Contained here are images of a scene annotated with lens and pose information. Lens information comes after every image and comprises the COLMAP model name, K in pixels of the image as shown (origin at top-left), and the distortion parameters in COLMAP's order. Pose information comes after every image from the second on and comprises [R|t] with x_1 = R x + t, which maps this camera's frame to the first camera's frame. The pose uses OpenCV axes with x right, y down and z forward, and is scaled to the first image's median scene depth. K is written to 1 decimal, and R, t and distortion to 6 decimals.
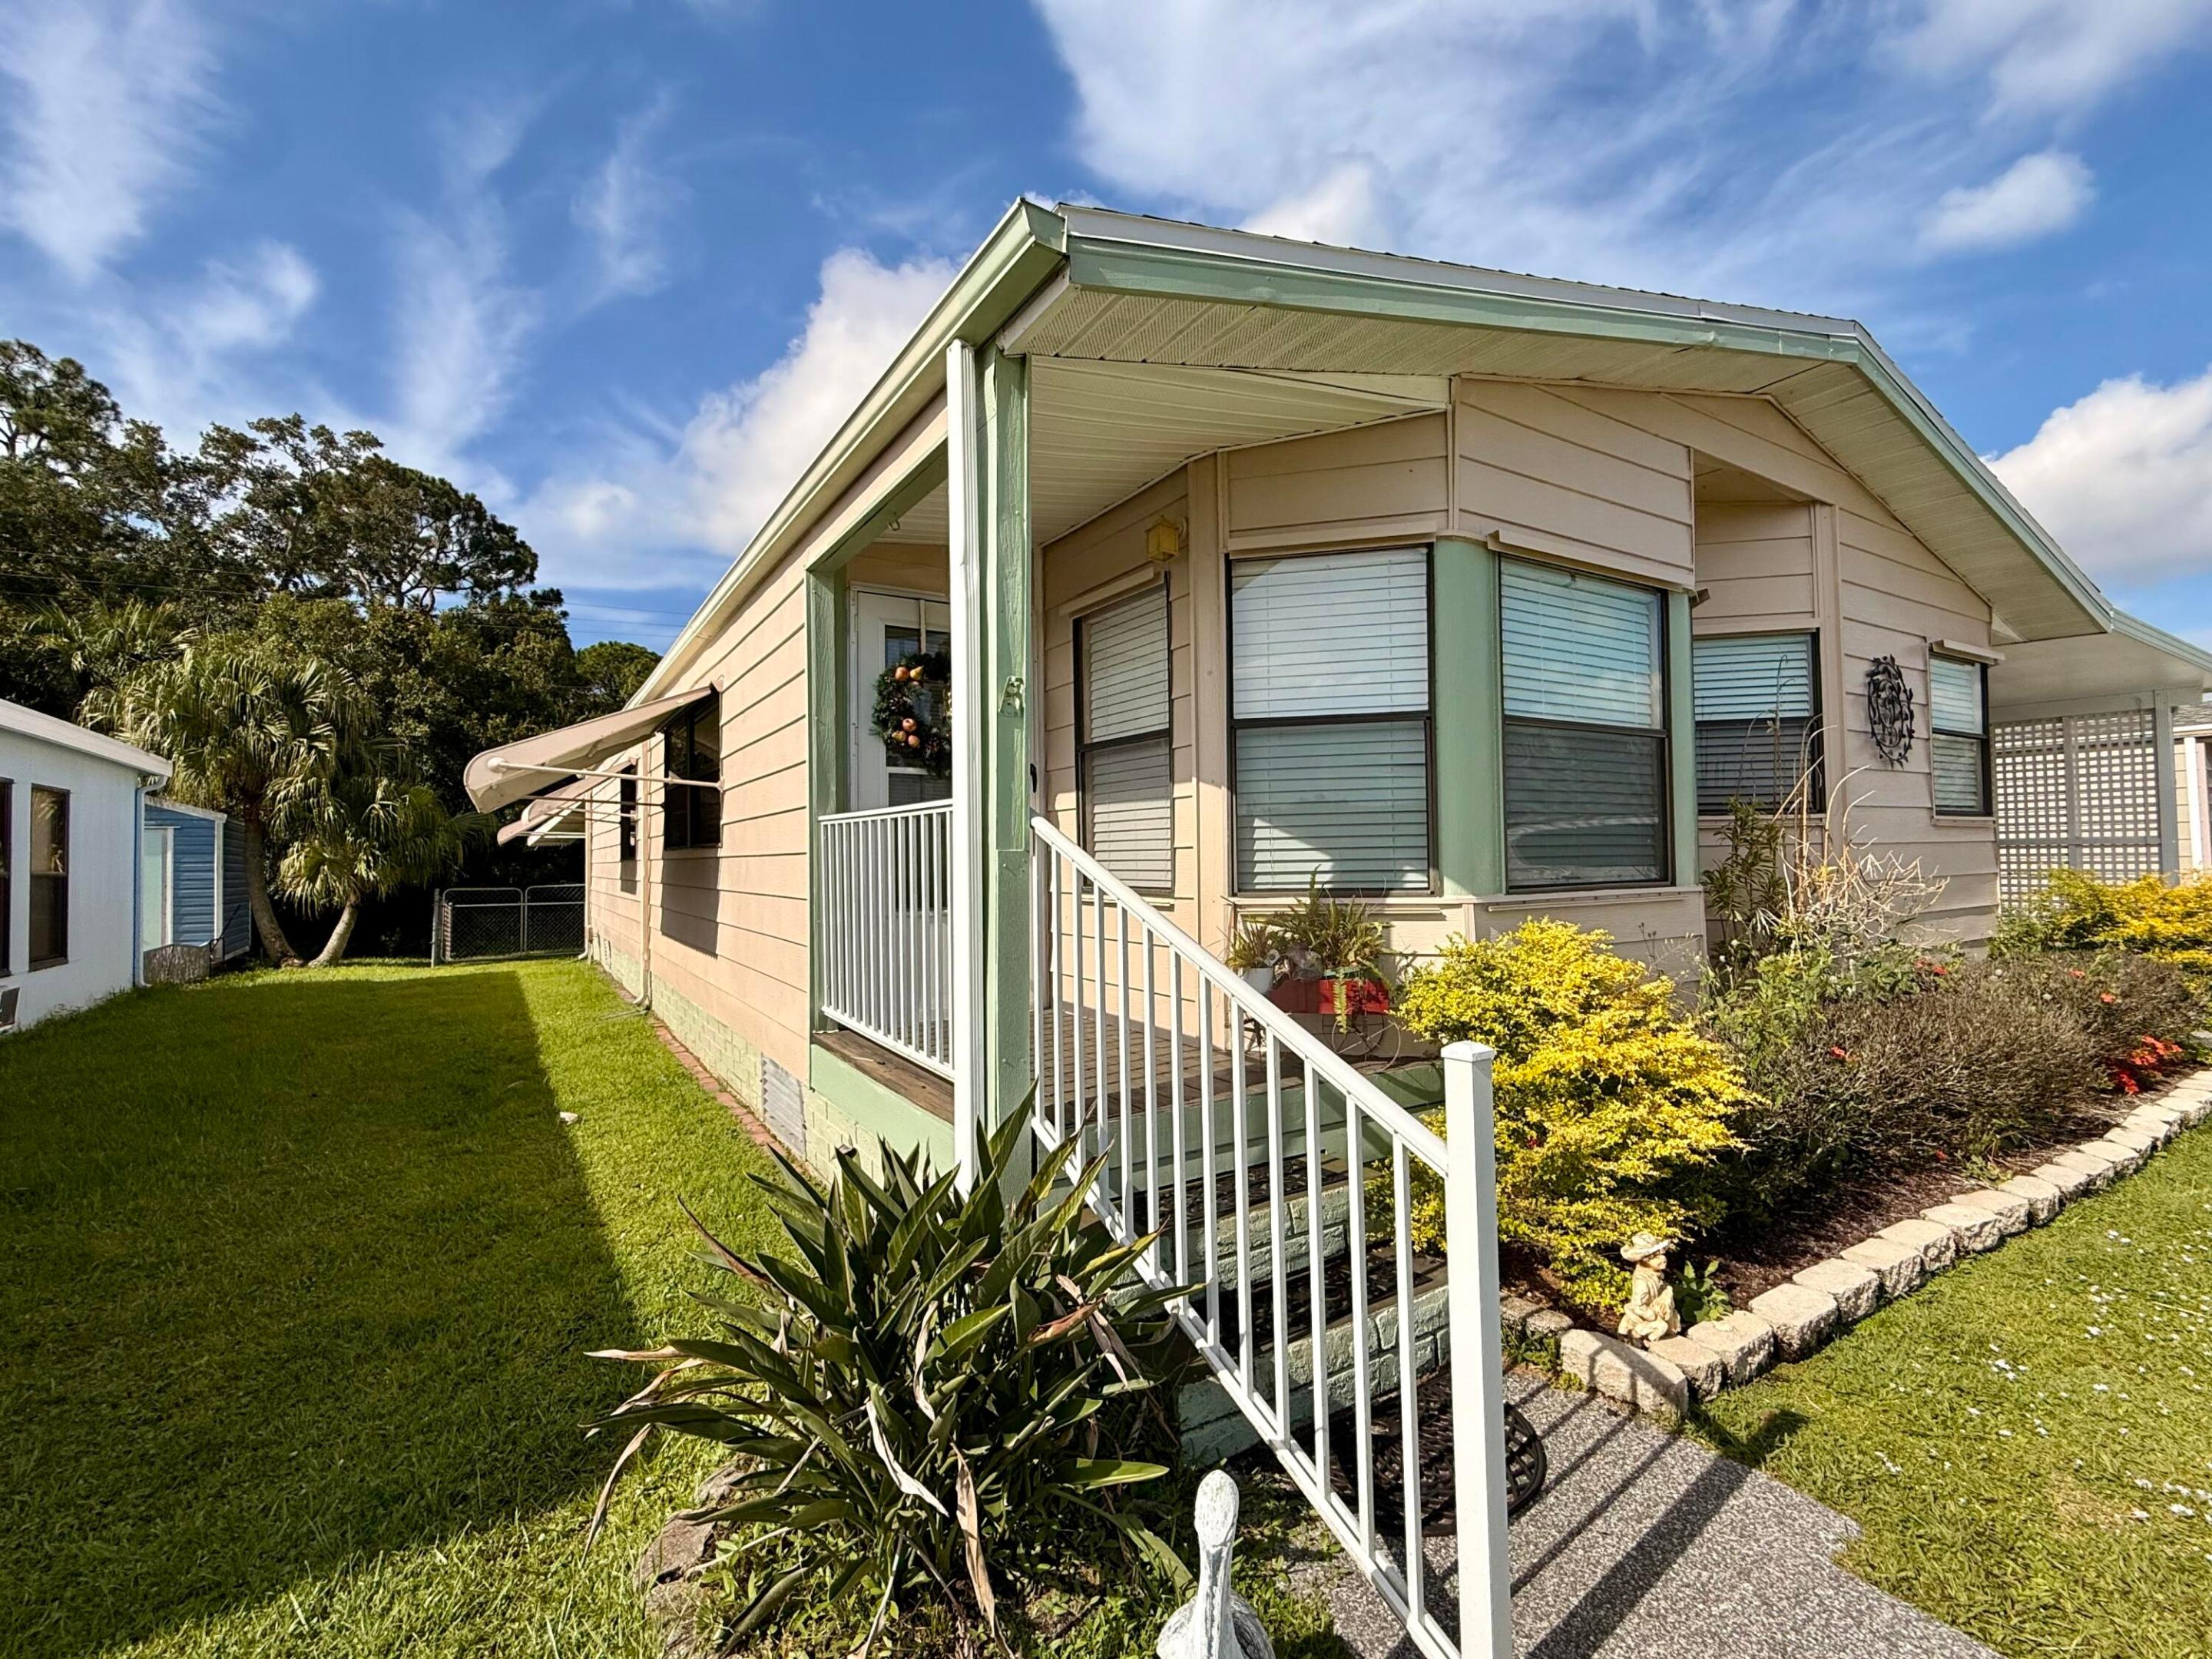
lens RADIAL K [[976.1, 0, 1103.3], [0, 976.1, 832.1], [0, 0, 1]] dist [-0.000202, -0.000293]
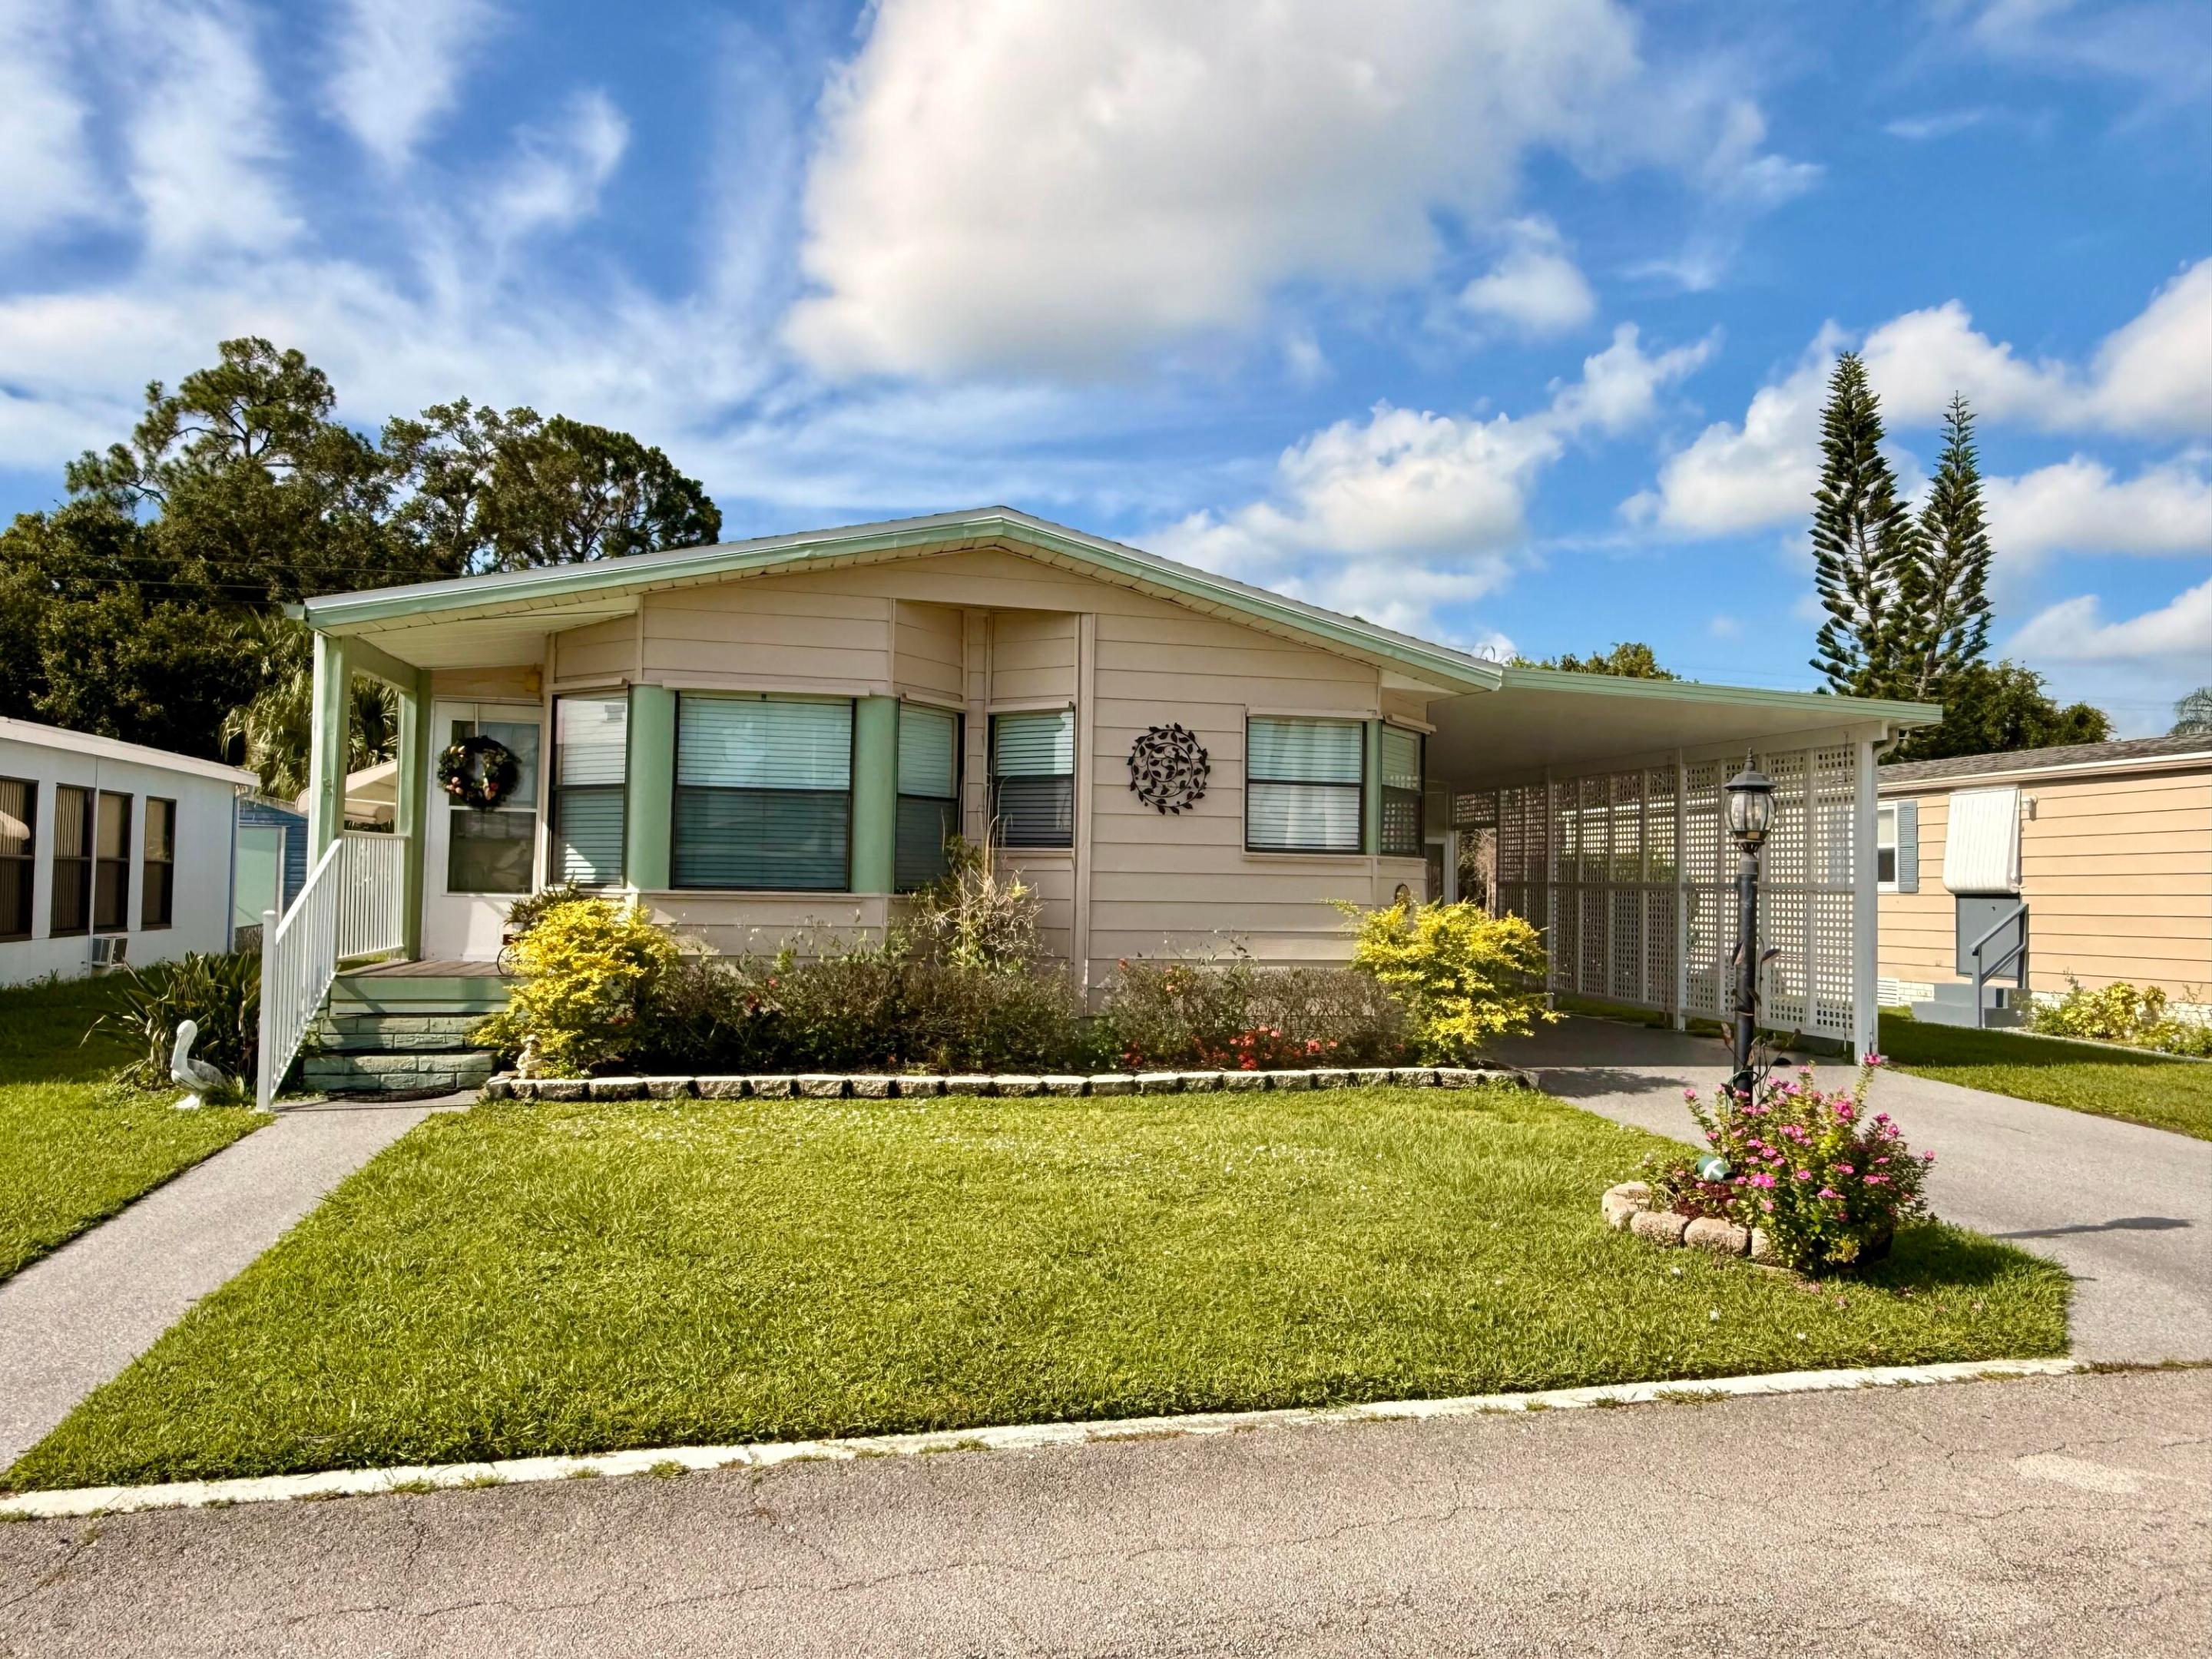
lens RADIAL K [[1470.8, 0, 1104.4], [0, 1470.8, 834.2], [0, 0, 1]] dist [0.005455, 0.002647]
pose [[0.942868, 0.021494, -0.332472, 1.629846], [-0.024500, 0.999688, -0.004851, -0.032713], [0.332264, 0.012720, 0.943101, -0.972518]]
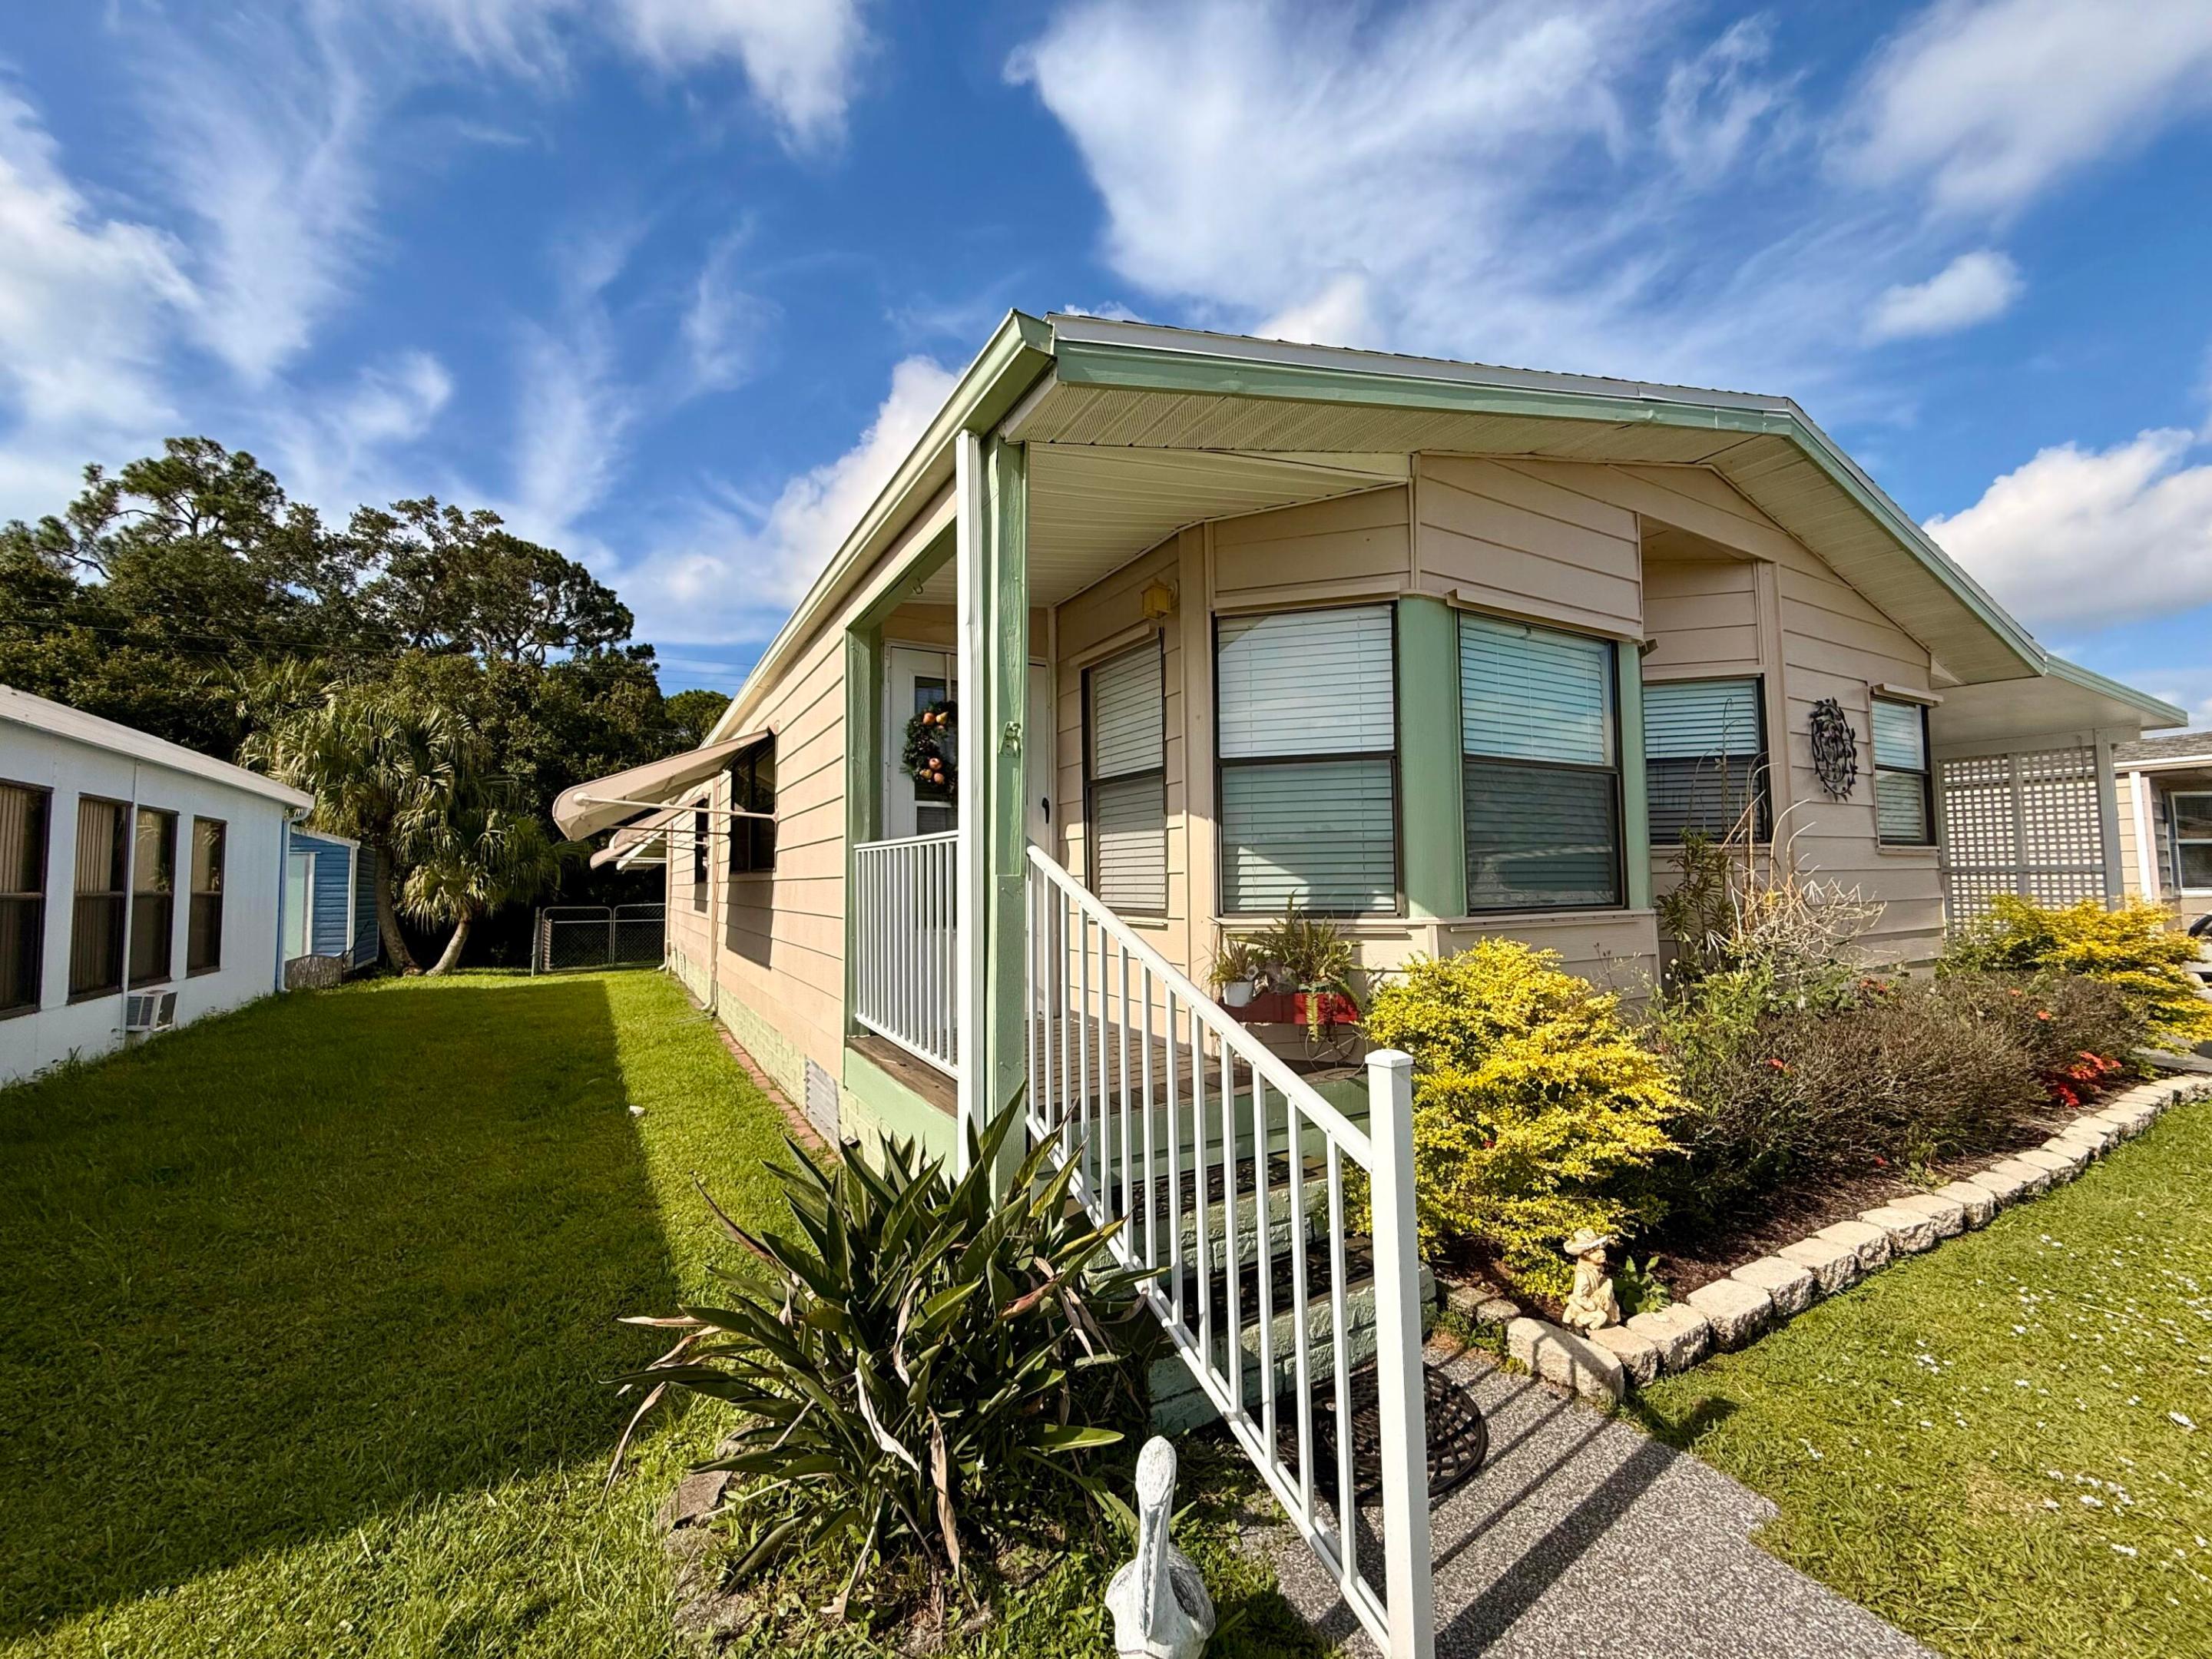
lens RADIAL K [[877.8, 0, 1098.8], [0, 877.8, 830.7], [0, 0, 1]] dist [-0.000703, 0.000030]
pose [[0.999353, 0.000811, -0.035944, 0.026440], [-0.001933, 0.999511, -0.031214, -0.000818], [0.035901, 0.031264, 0.998866, -0.006315]]
